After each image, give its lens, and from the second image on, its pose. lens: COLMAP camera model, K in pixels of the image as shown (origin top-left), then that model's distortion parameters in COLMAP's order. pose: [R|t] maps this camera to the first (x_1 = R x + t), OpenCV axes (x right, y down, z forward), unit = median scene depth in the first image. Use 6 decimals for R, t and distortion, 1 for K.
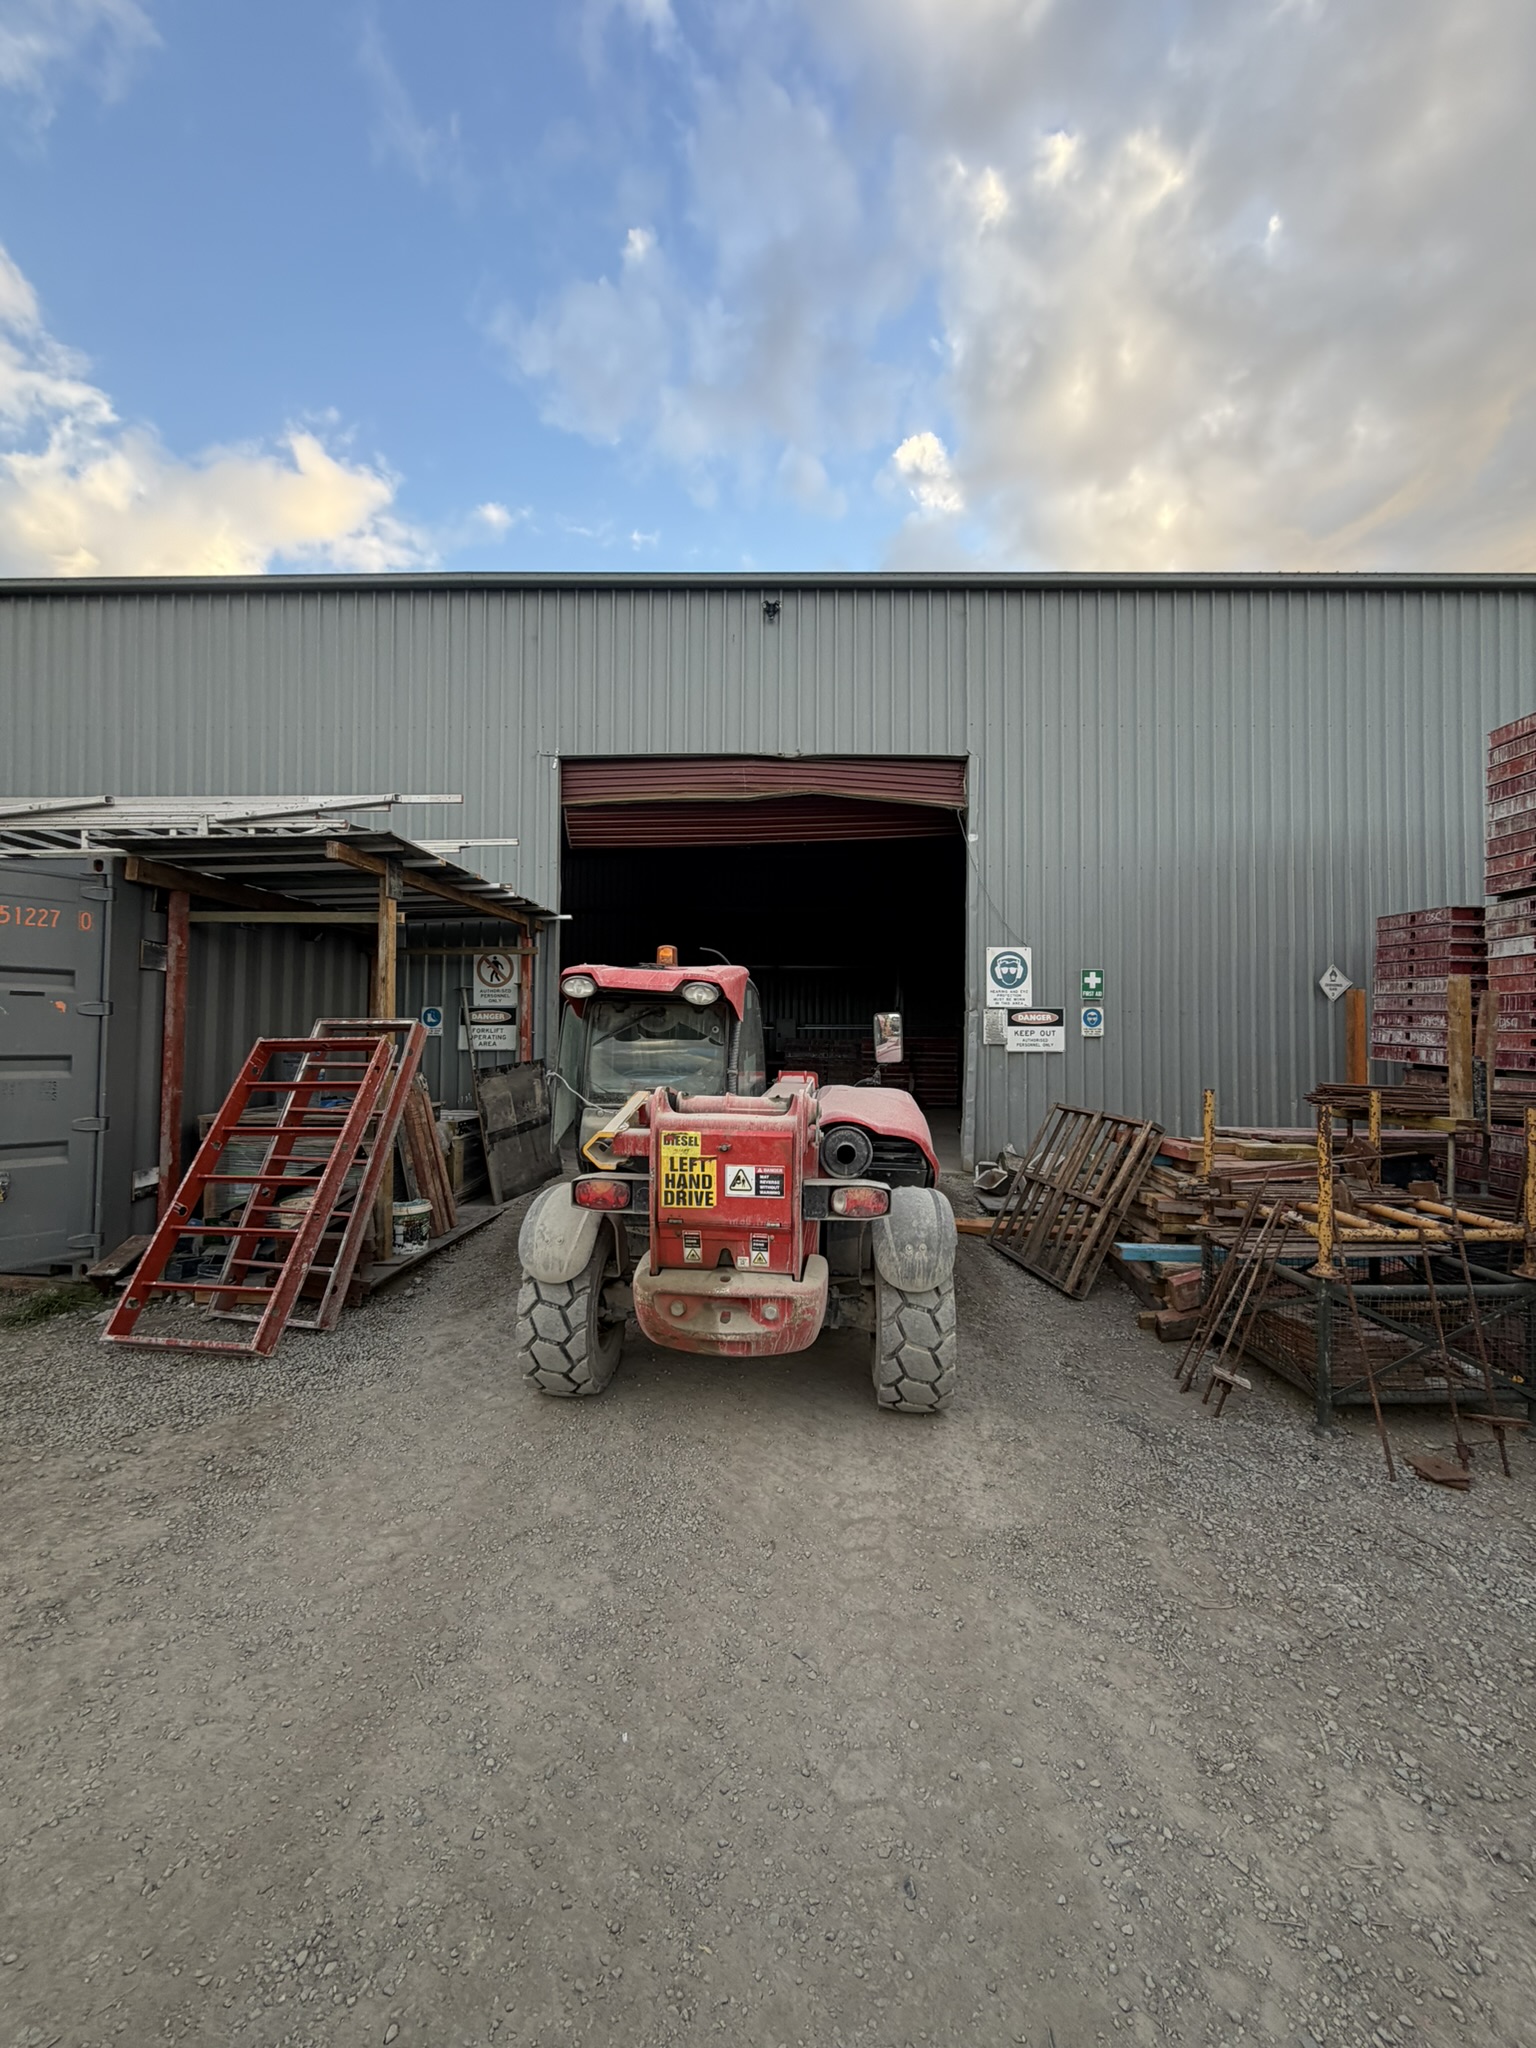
lens RADIAL K [[828.4, 0, 766.2], [0, 828.4, 1017.4], [0, 0, 1]] dist [0.011211, -0.001202]
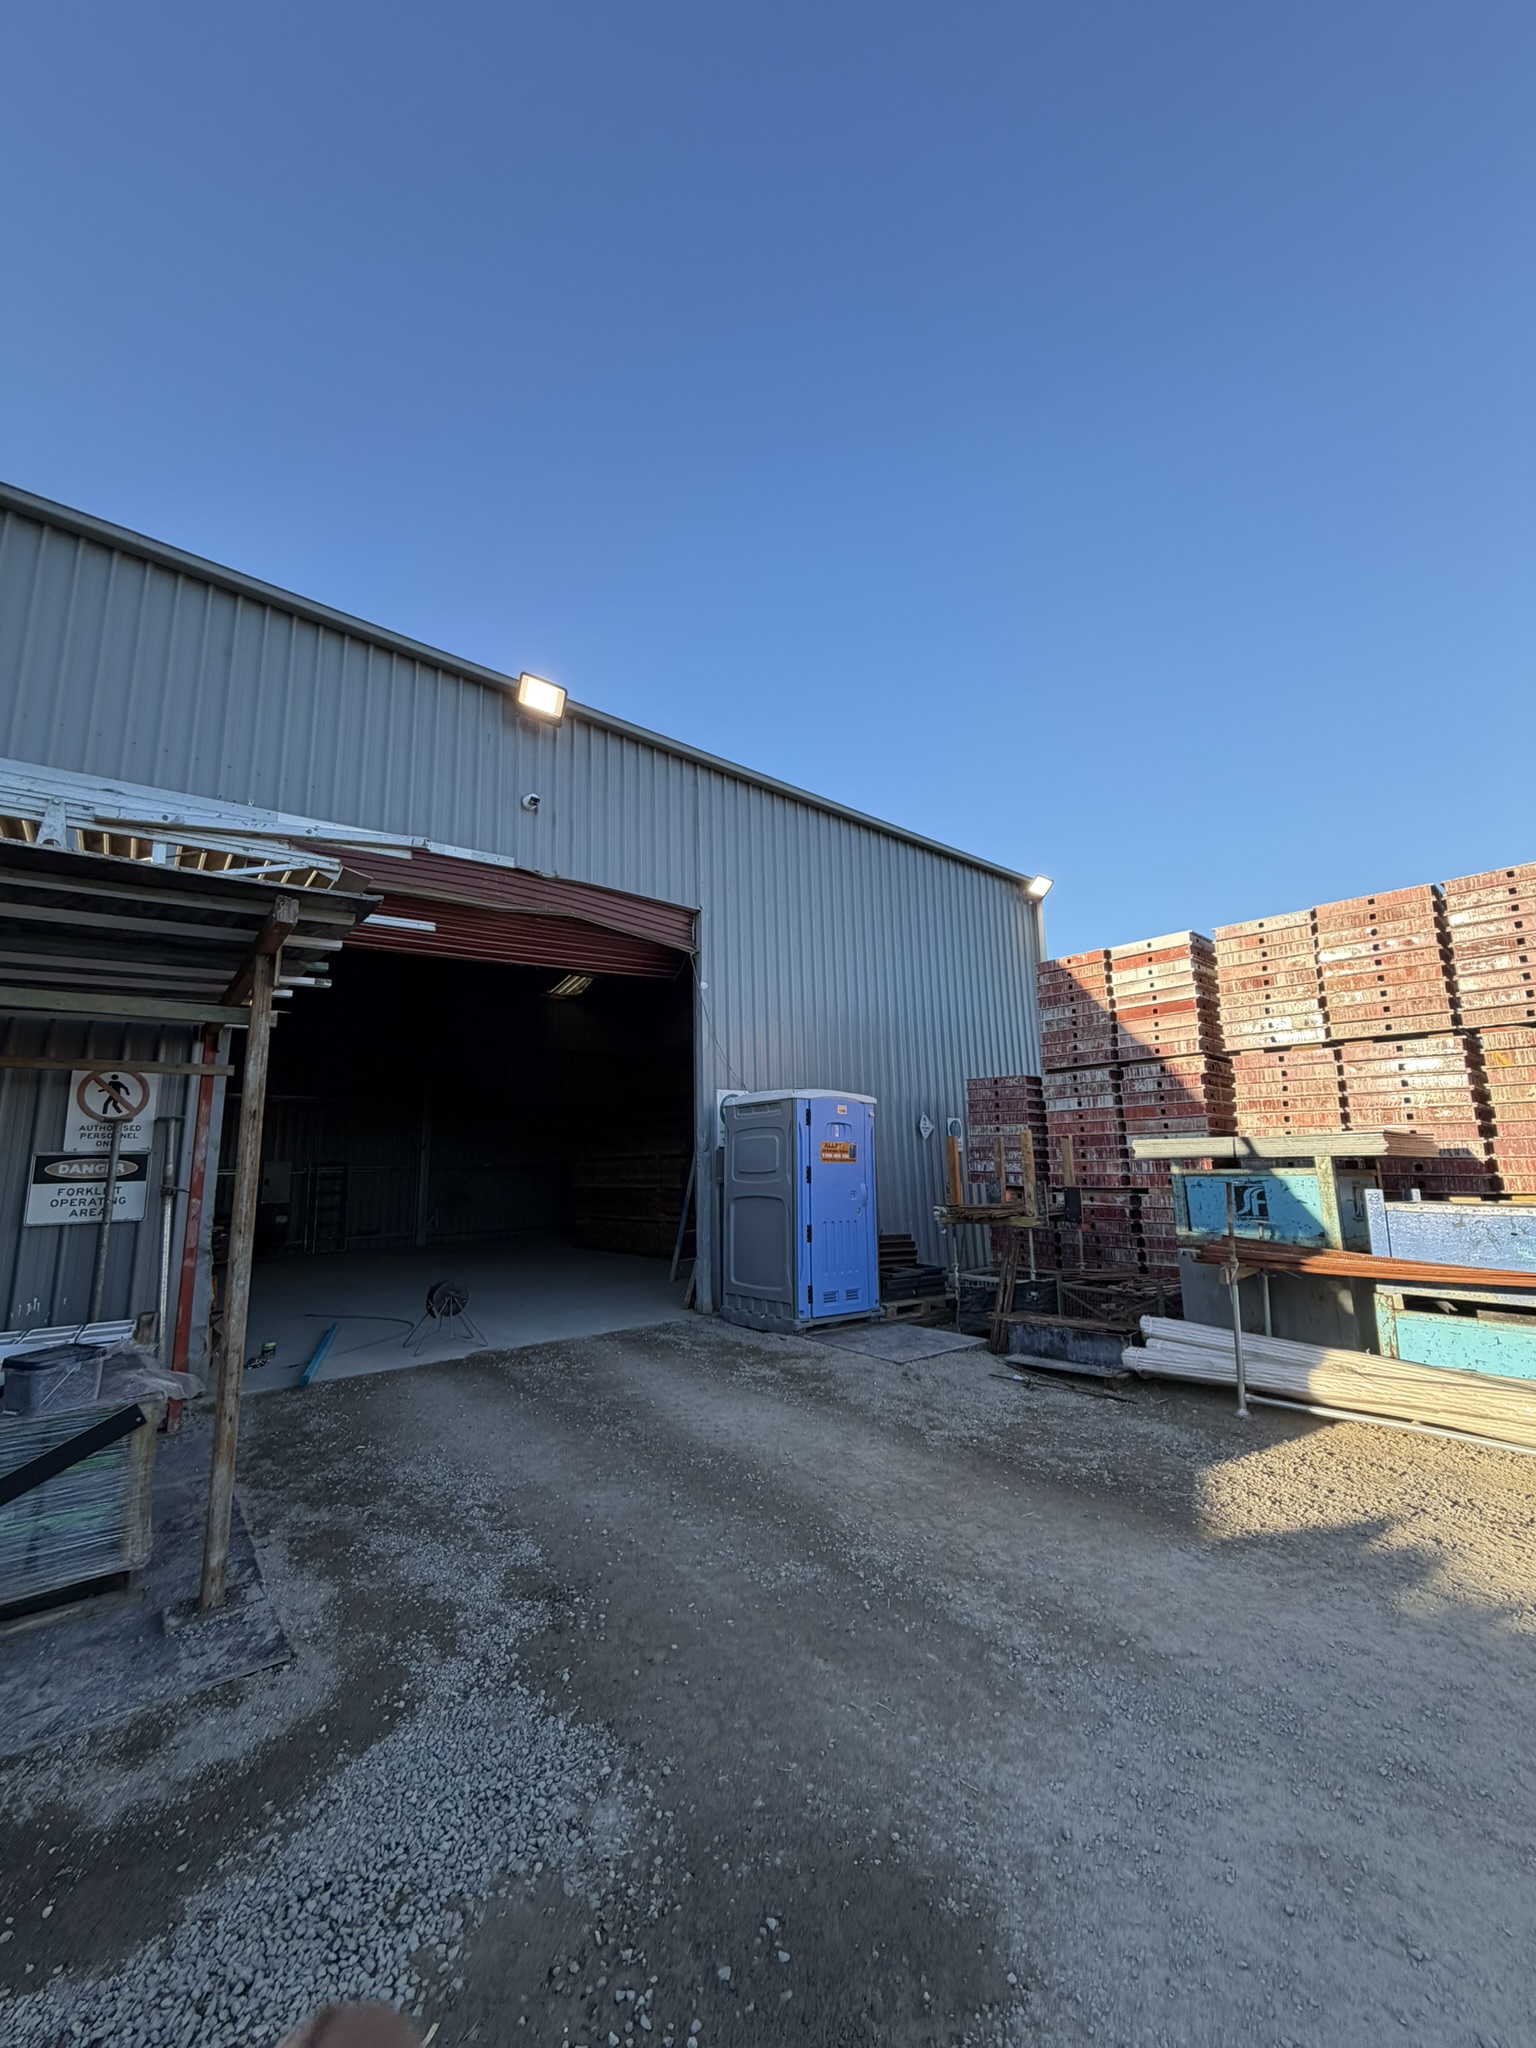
lens RADIAL K [[828.4, 0, 756.8], [0, 828.4, 1017.1], [0, 0, 1]] dist [0.011211, -0.001202]
pose [[0.736282, 0.096328, 0.669783, -0.638878], [0.013598, 0.987510, -0.156971, -0.014431], [-0.676538, 0.124682, 0.725776, 0.304812]]
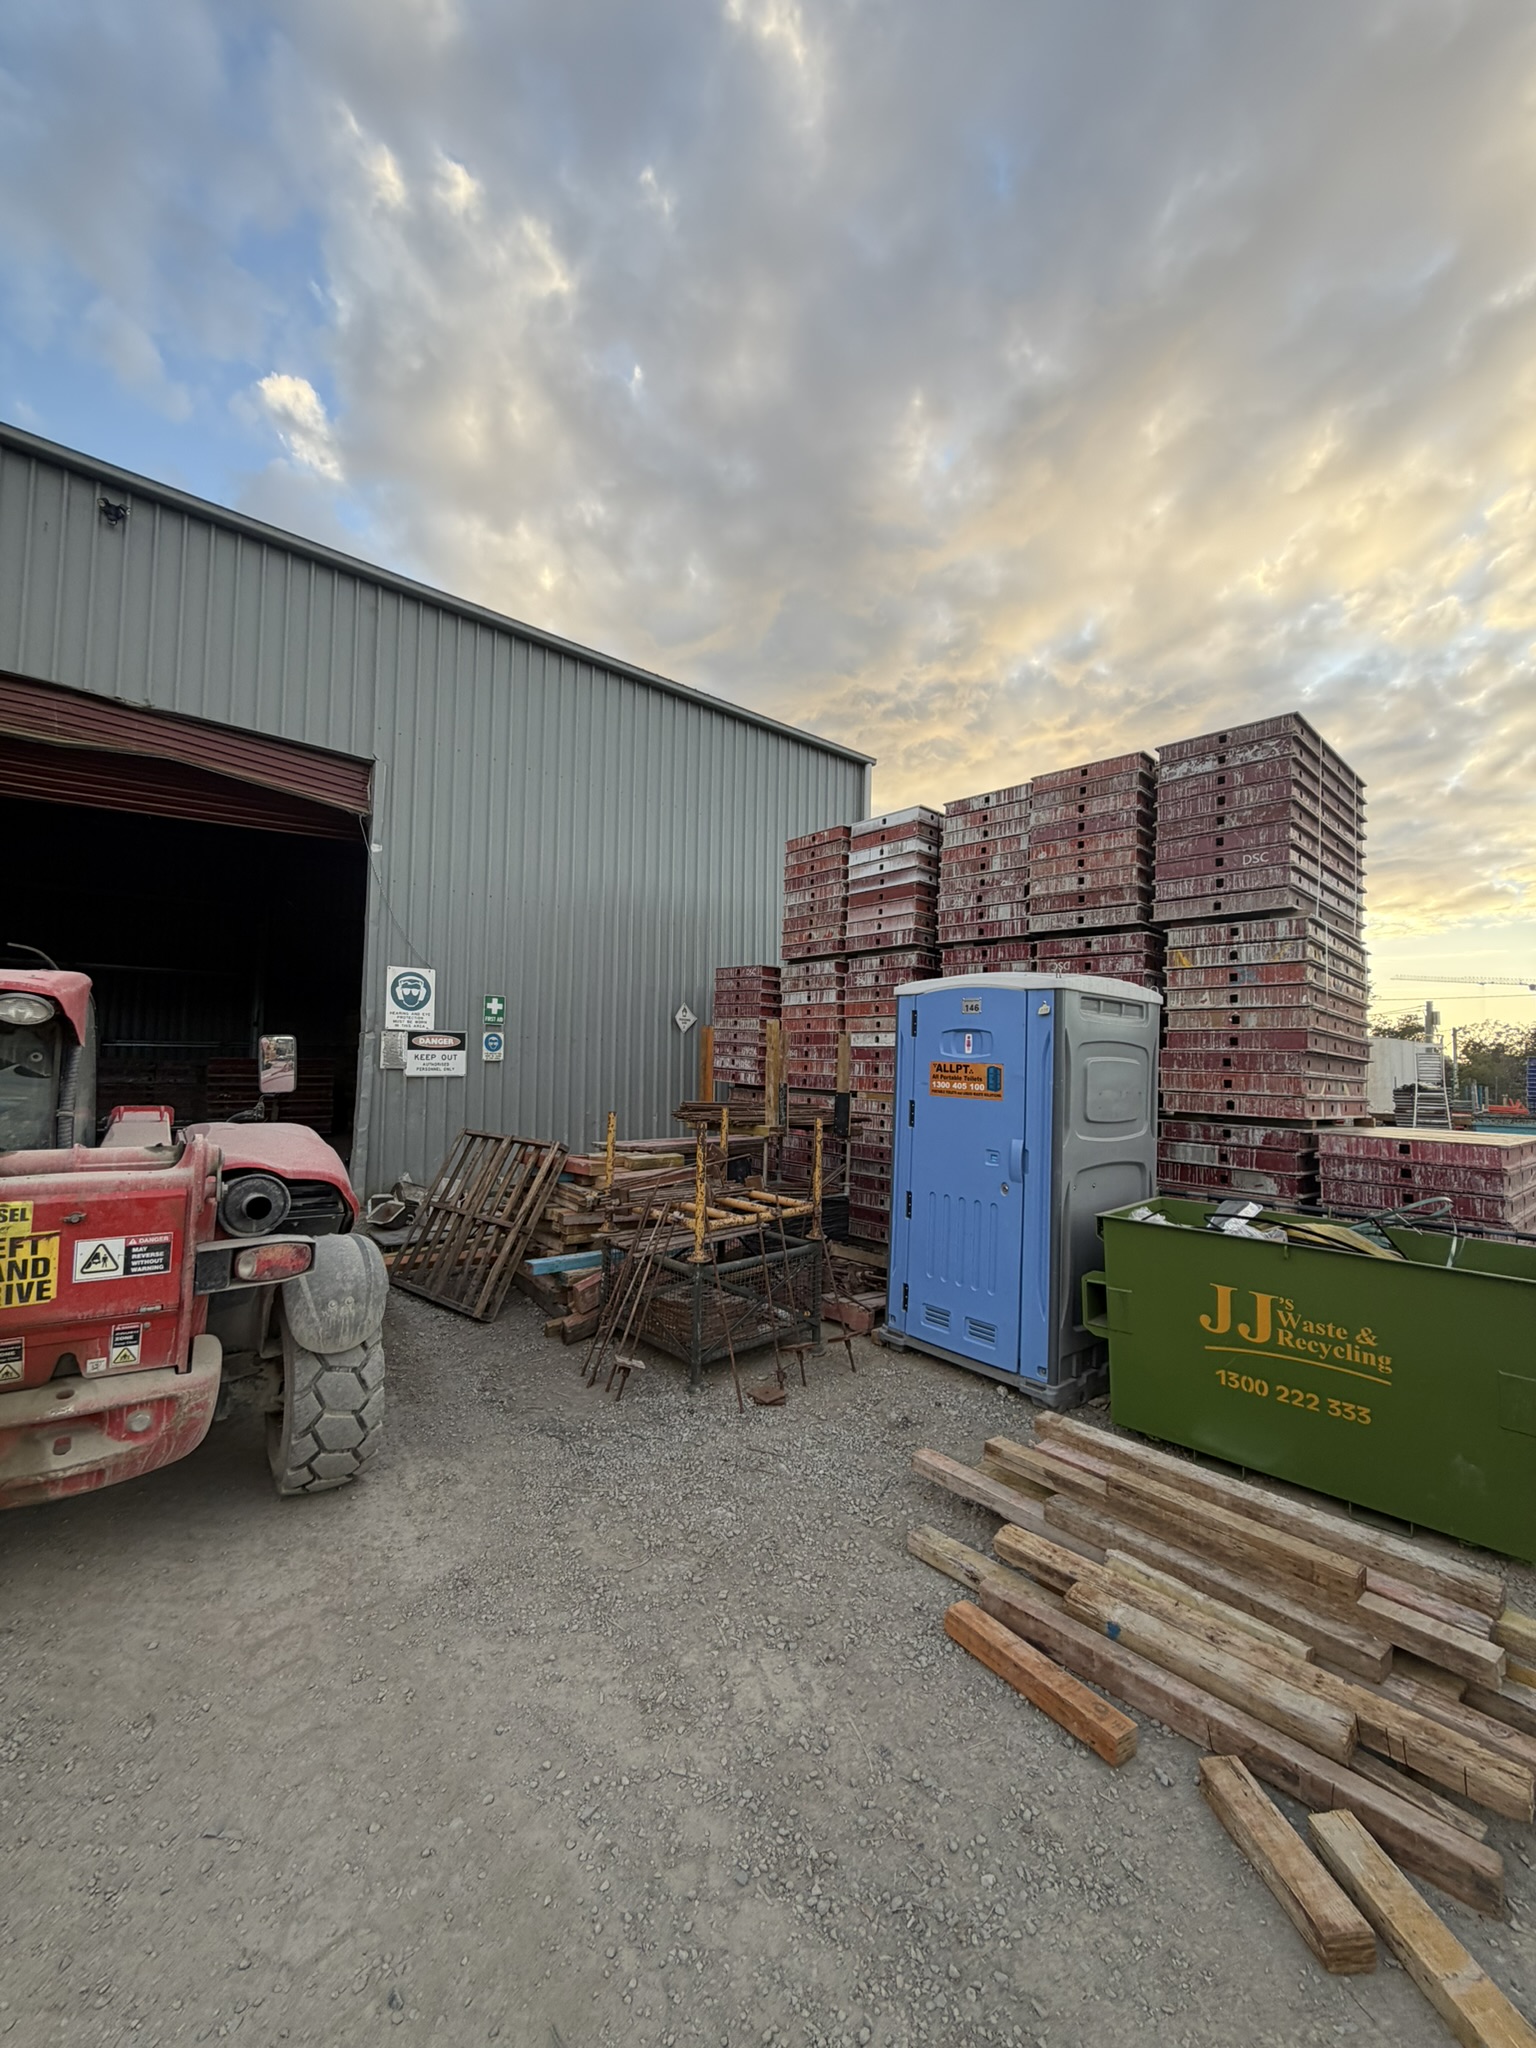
lens RADIAL K [[828.4, 0, 771.8], [0, 828.4, 1016.8], [0, 0, 1]] dist [0.011211, -0.001202]
pose [[0.743162, 0.039135, 0.667966, -0.061729], [-0.024288, 0.999208, -0.031519, -0.011649], [-0.668671, 0.007200, 0.743524, 0.005414]]
